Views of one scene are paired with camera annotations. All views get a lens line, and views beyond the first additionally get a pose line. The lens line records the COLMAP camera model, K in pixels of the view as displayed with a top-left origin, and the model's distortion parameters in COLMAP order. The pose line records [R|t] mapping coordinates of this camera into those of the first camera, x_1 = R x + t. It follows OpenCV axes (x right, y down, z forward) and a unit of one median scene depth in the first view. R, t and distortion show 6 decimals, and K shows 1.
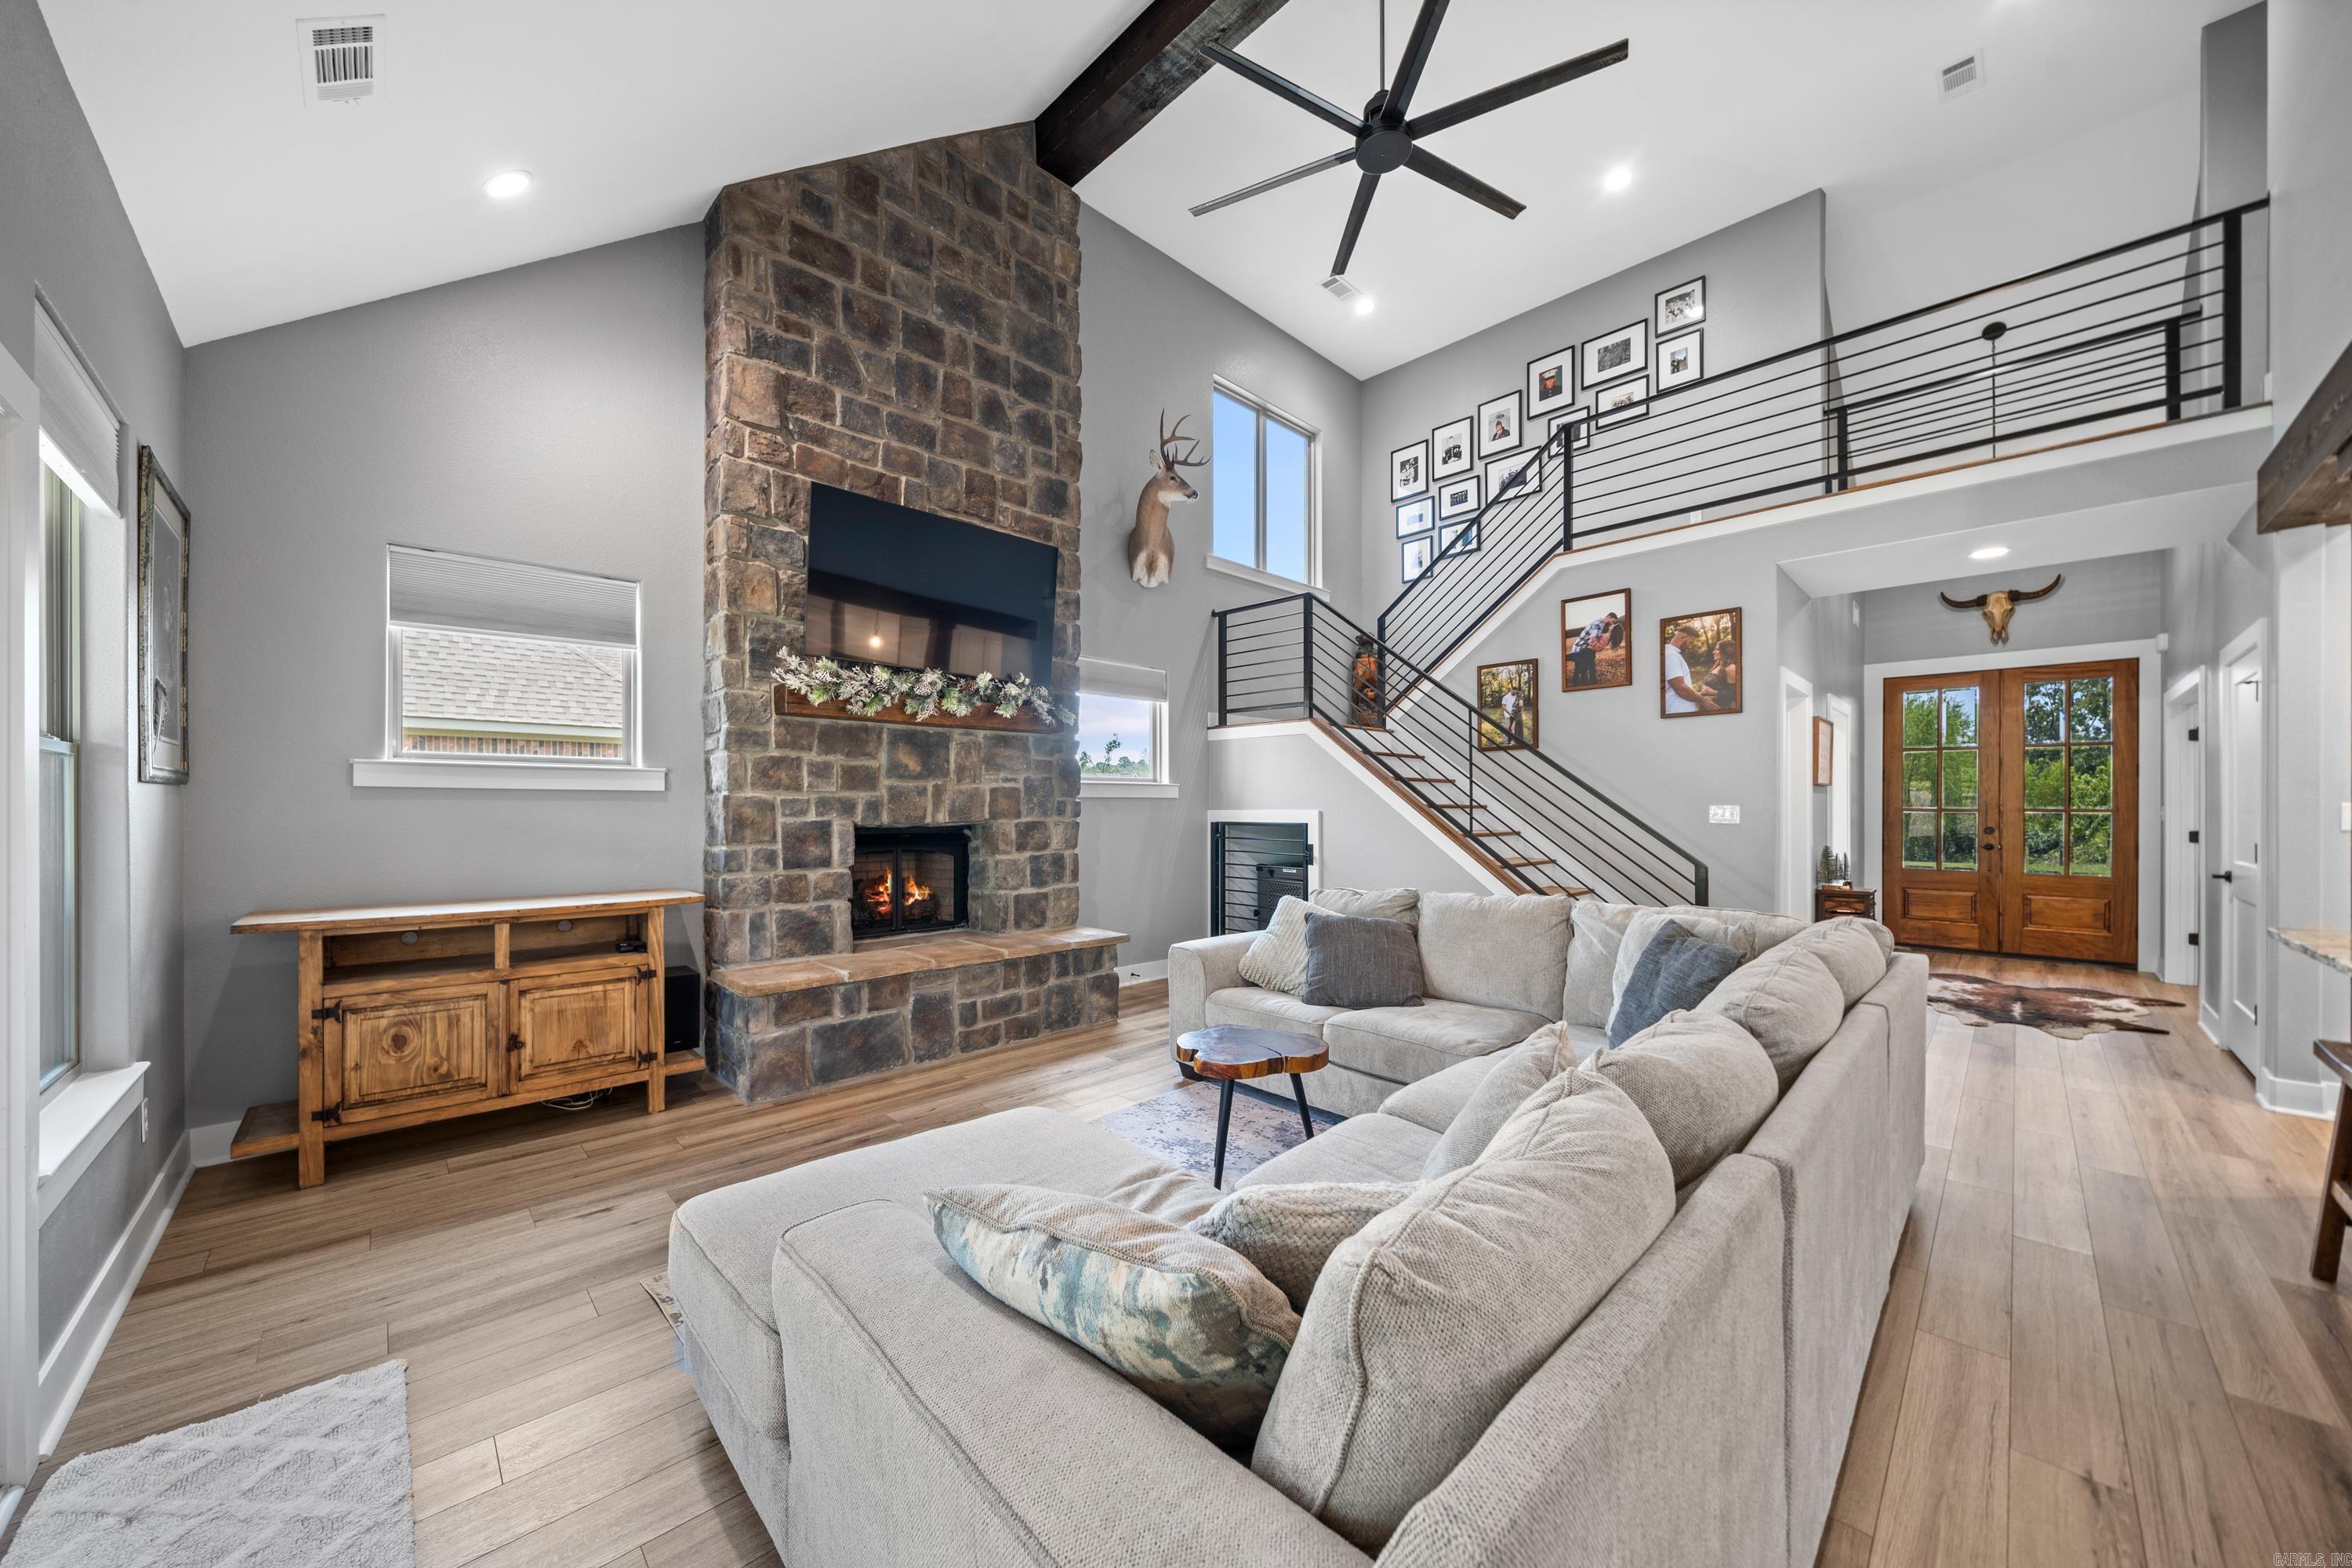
lens RADIAL K [[827.0, 0, 1173.0], [0, 827.0, 793.0], [0, 0, 1]] dist [0.002972, 0.000094]
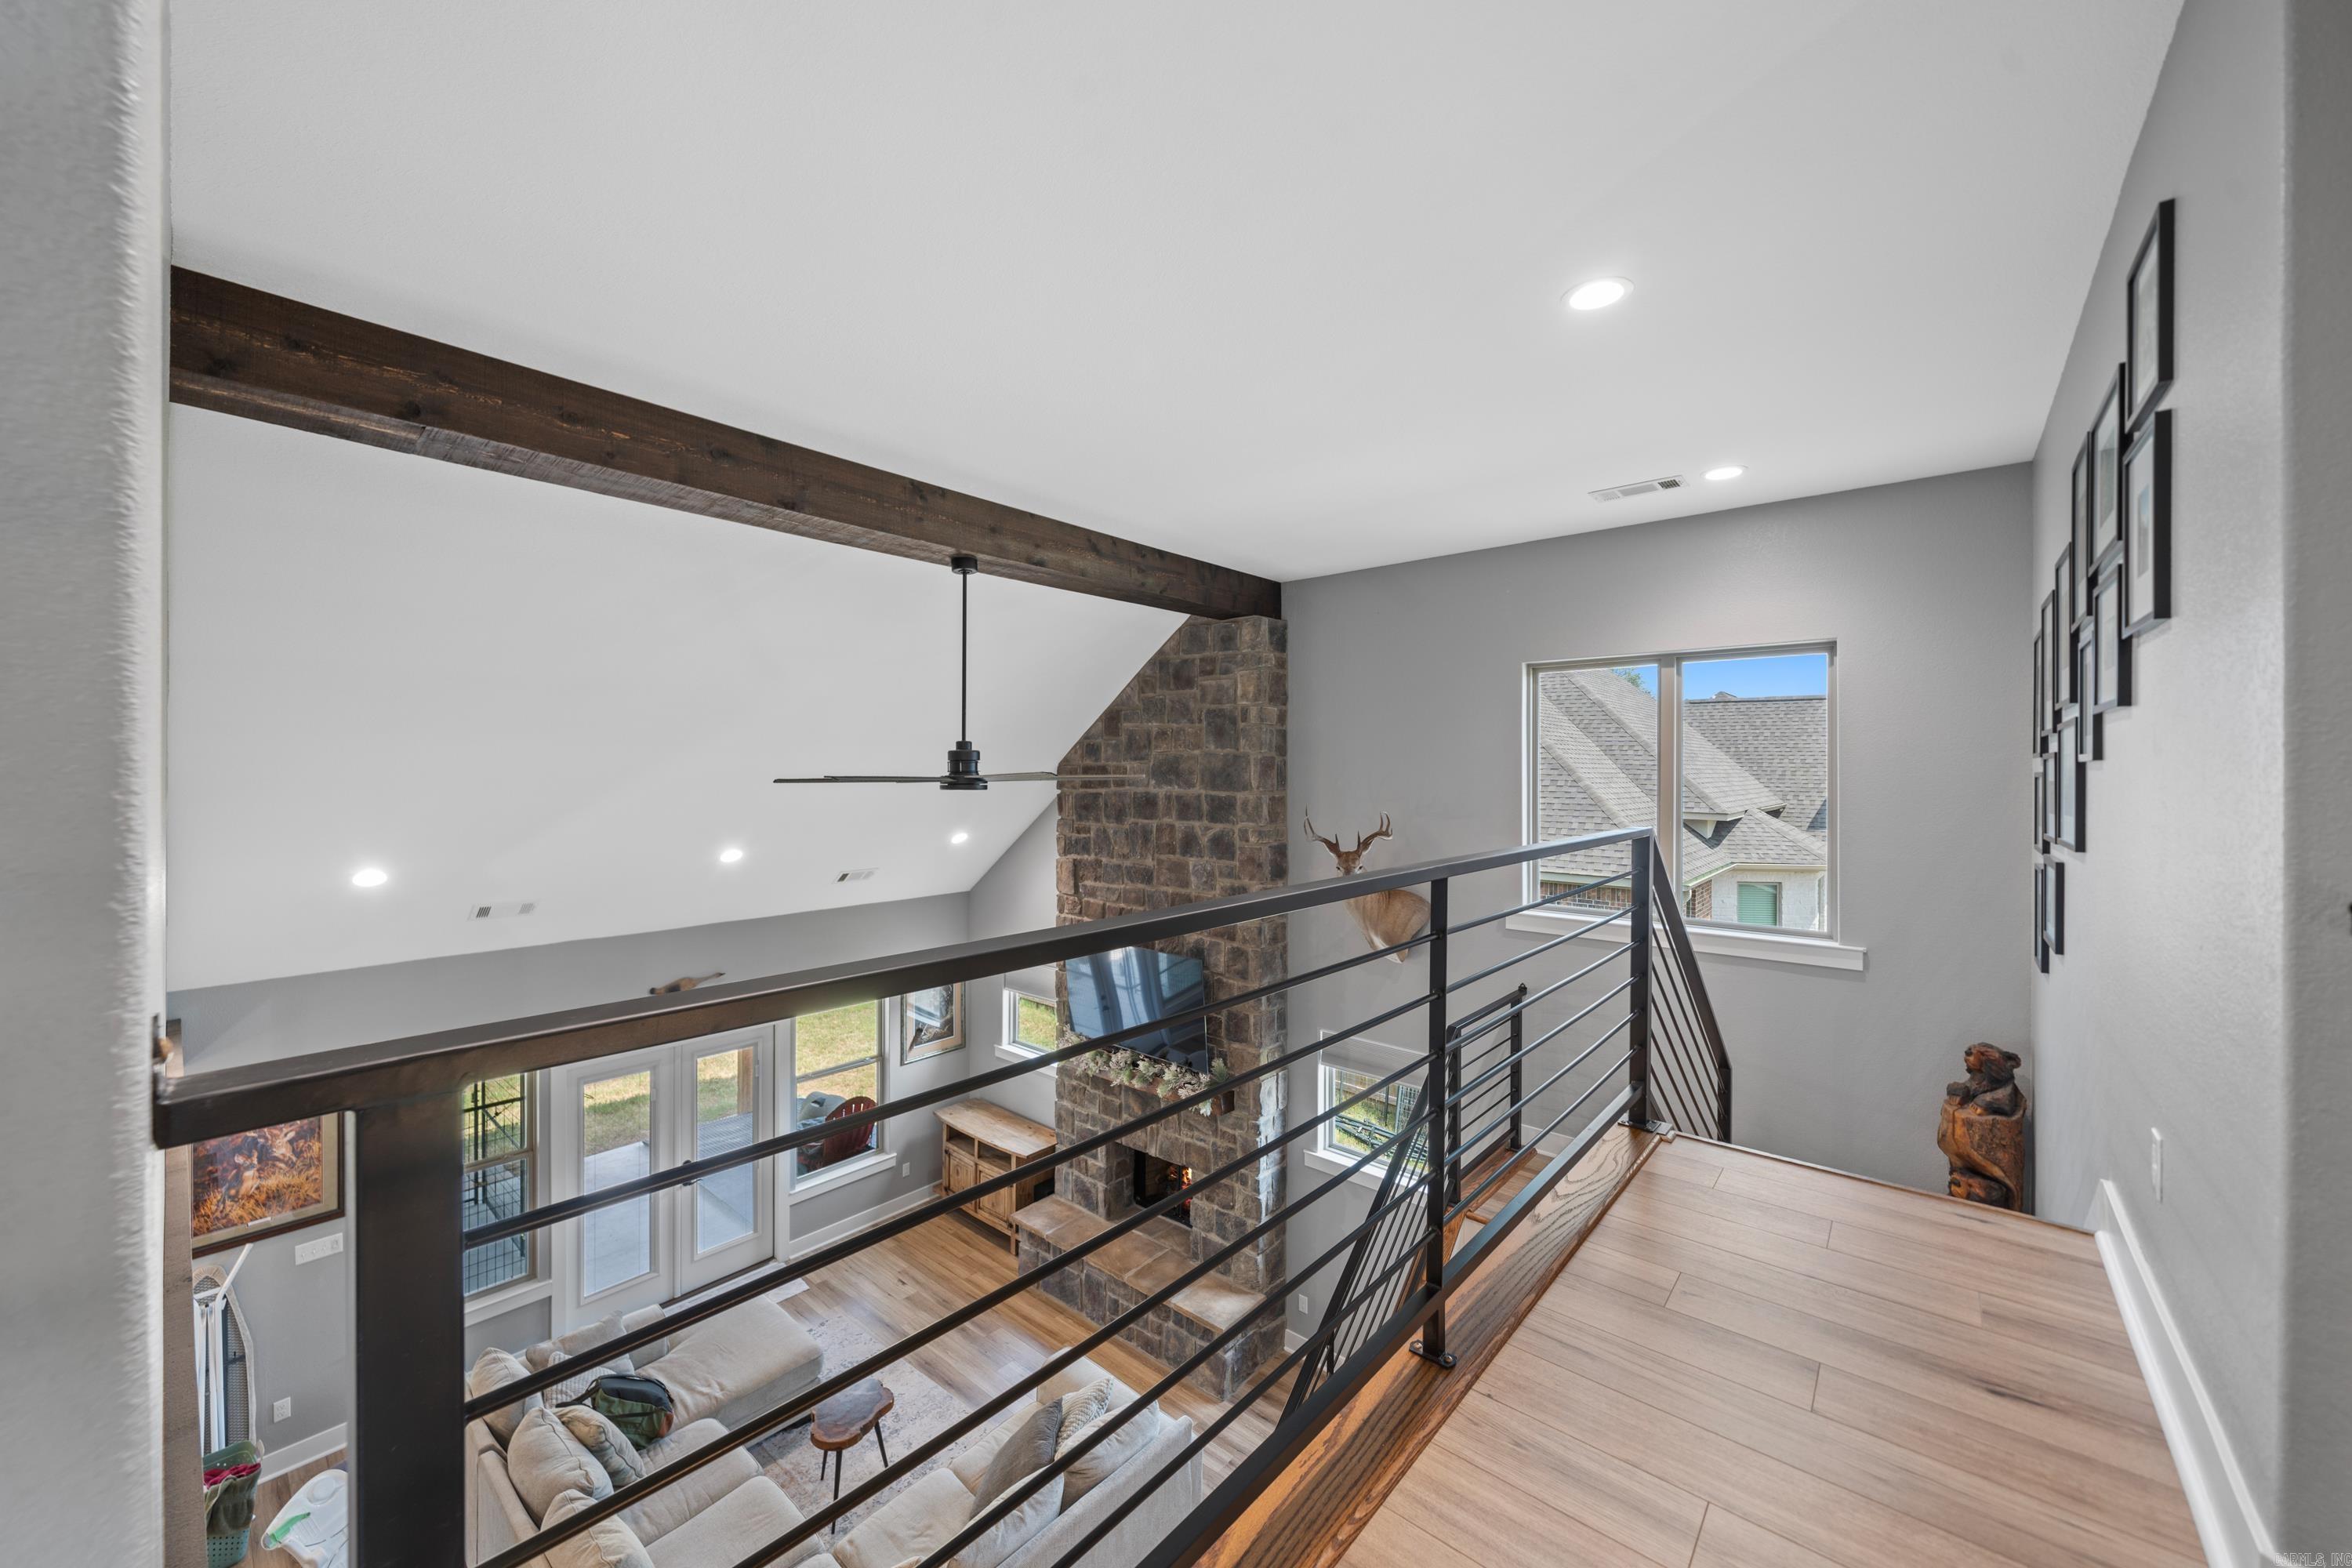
lens RADIAL K [[870.2, 0, 1176.4], [0, 870.2, 789.2], [0, 0, 1]] dist [-0.004913, -0.000306]
pose [[0.097159, 0.004637, -0.995258, 1.131135], [-0.008628, 0.999955, 0.003817, -0.567239], [0.995231, 0.008216, 0.097195, 0.883541]]
